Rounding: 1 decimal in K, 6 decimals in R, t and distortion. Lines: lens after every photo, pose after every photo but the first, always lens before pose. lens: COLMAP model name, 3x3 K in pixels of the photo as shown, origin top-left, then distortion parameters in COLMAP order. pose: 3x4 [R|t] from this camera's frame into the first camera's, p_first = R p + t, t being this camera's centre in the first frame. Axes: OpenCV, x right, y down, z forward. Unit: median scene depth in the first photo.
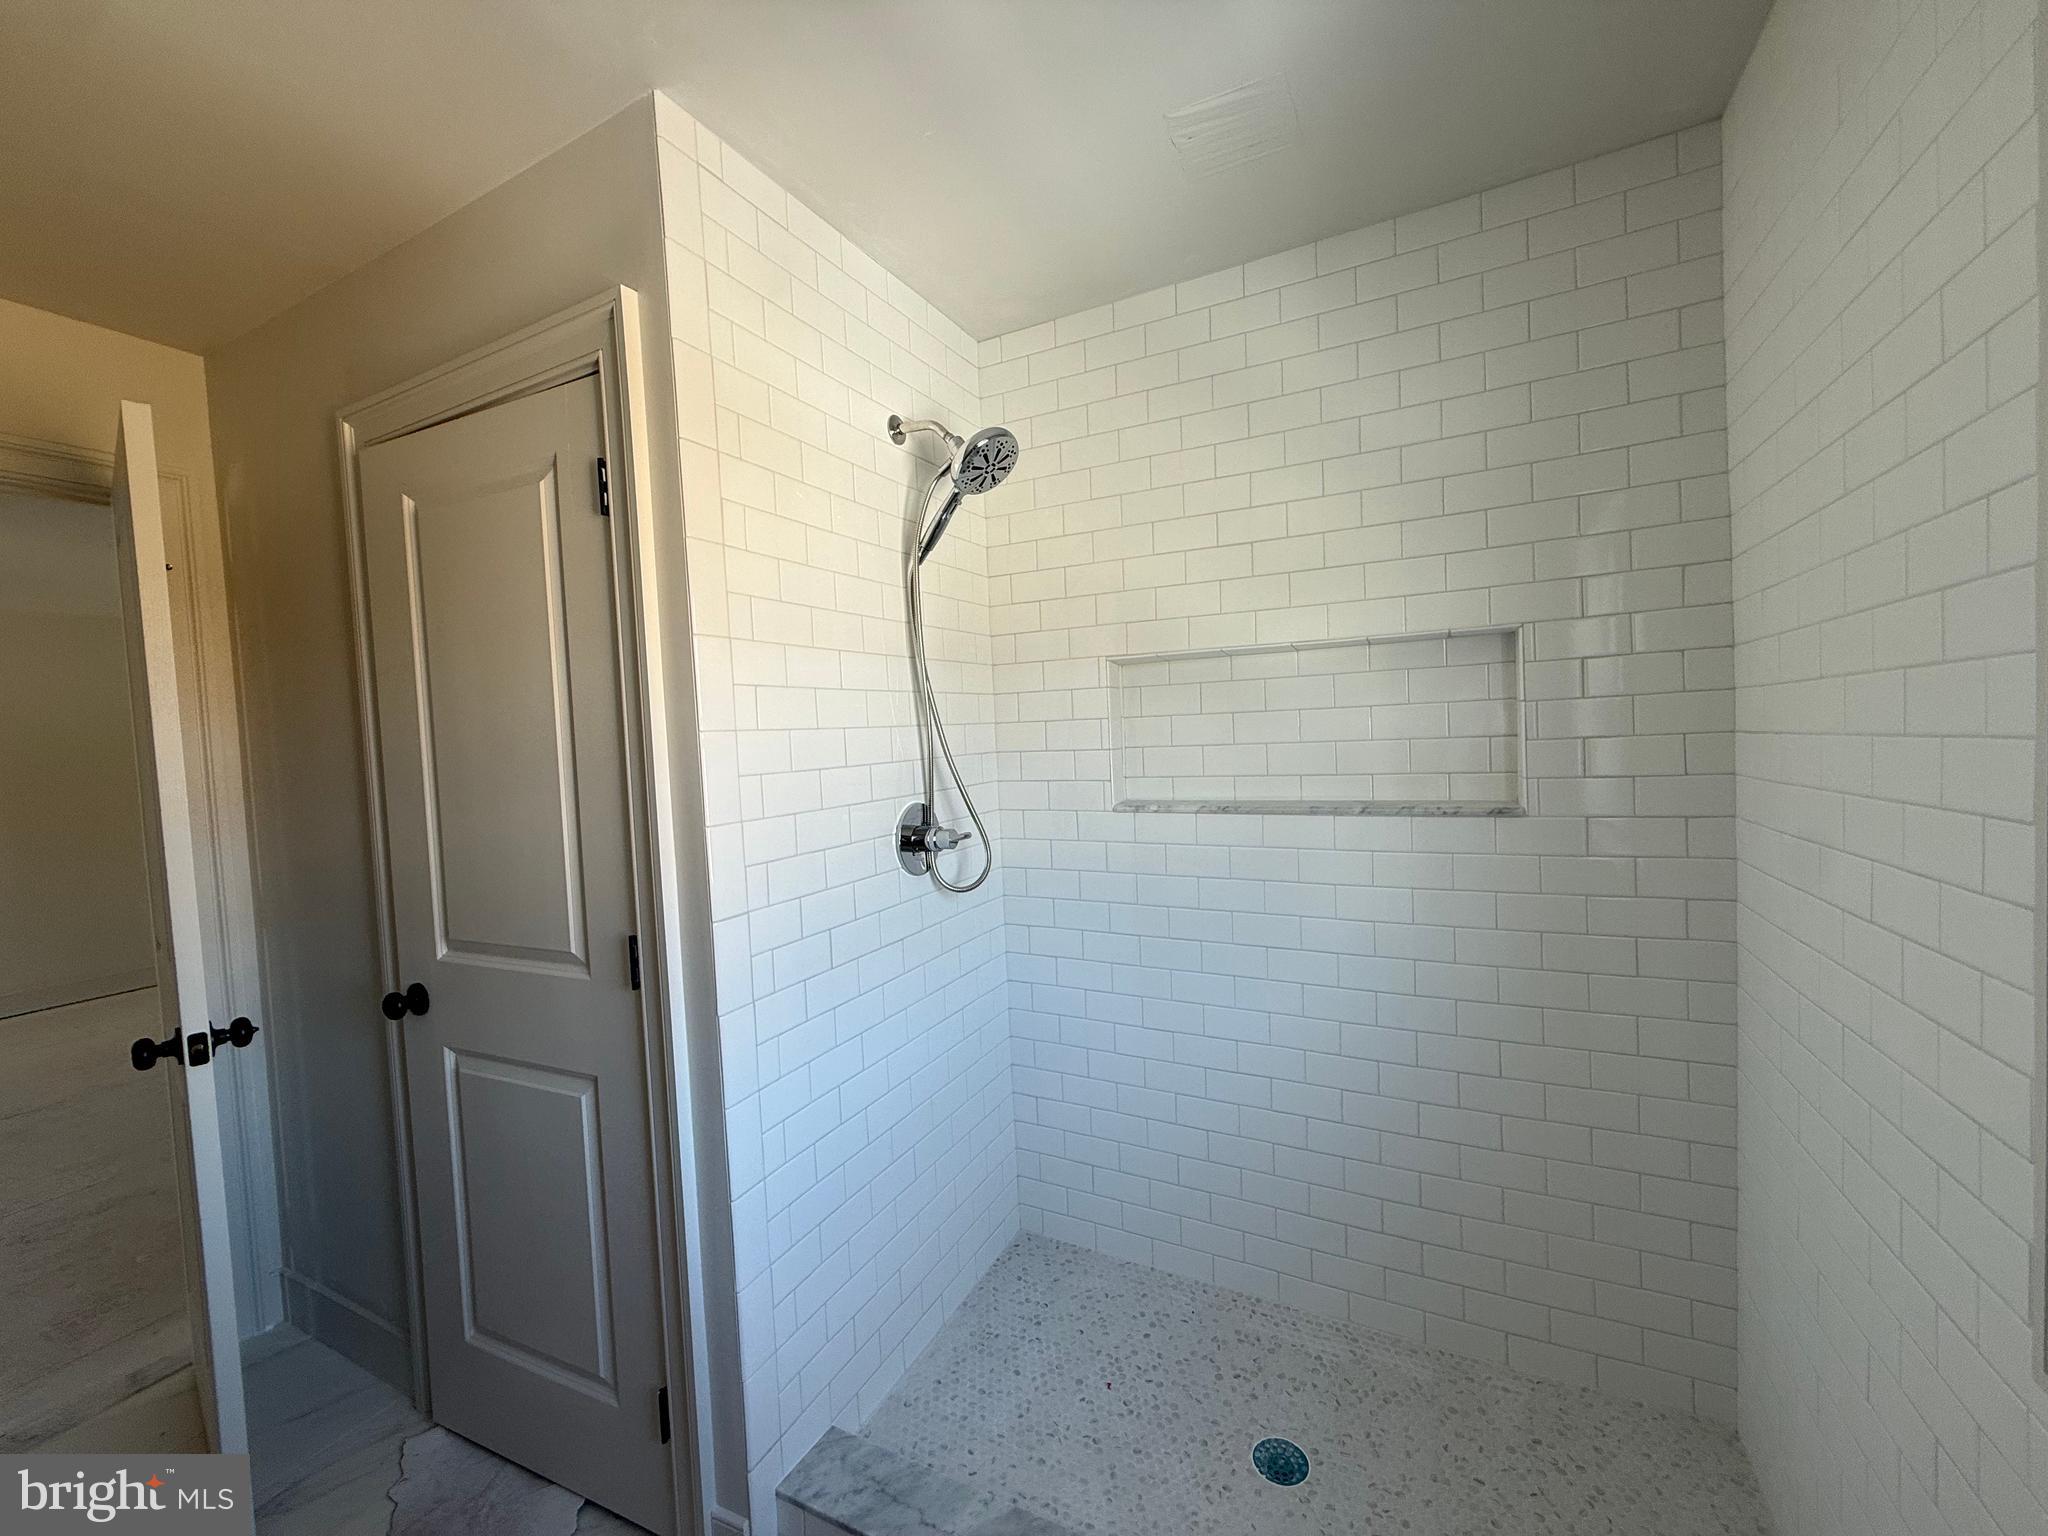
lens RADIAL K [[820.4, 0, 1024.9], [0, 820.4, 772.3], [0, 0, 1]] dist [-0.001957, 0.000690]
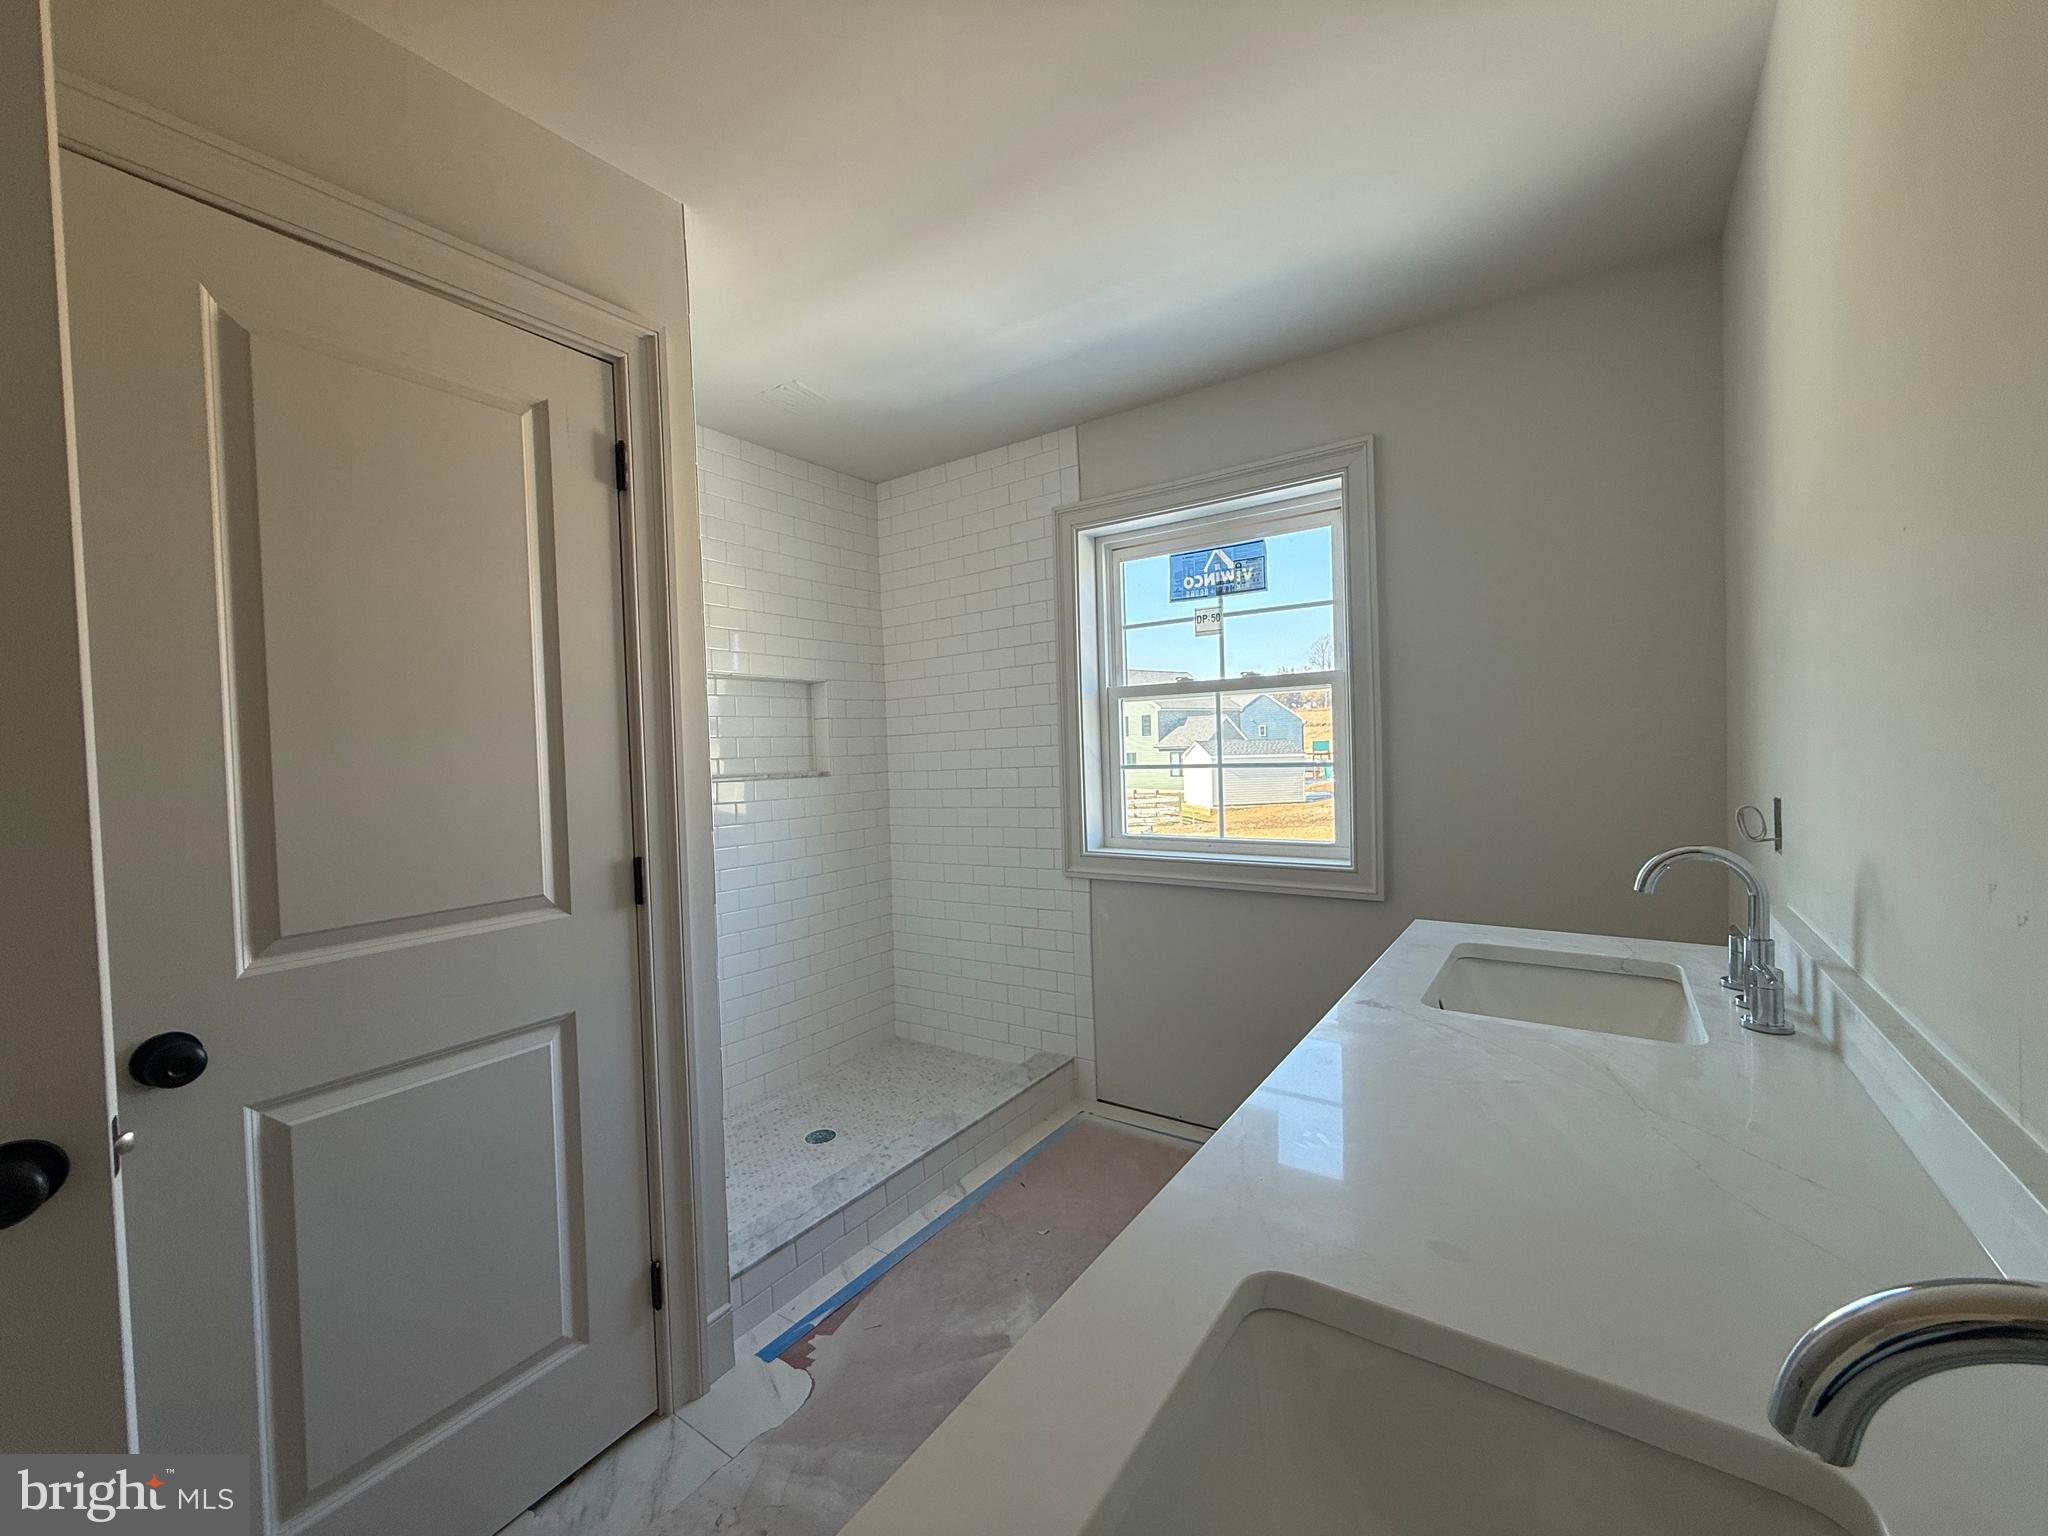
lens RADIAL K [[820.4, 0, 1019.3], [0, 820.4, 770.8], [0, 0, 1]] dist [-0.001957, 0.000690]
pose [[0.145755, 0.013044, 0.989235, -1.286240], [0.061862, 0.997836, -0.022273, 0.113077], [-0.987385, 0.064442, 0.144632, 0.252957]]
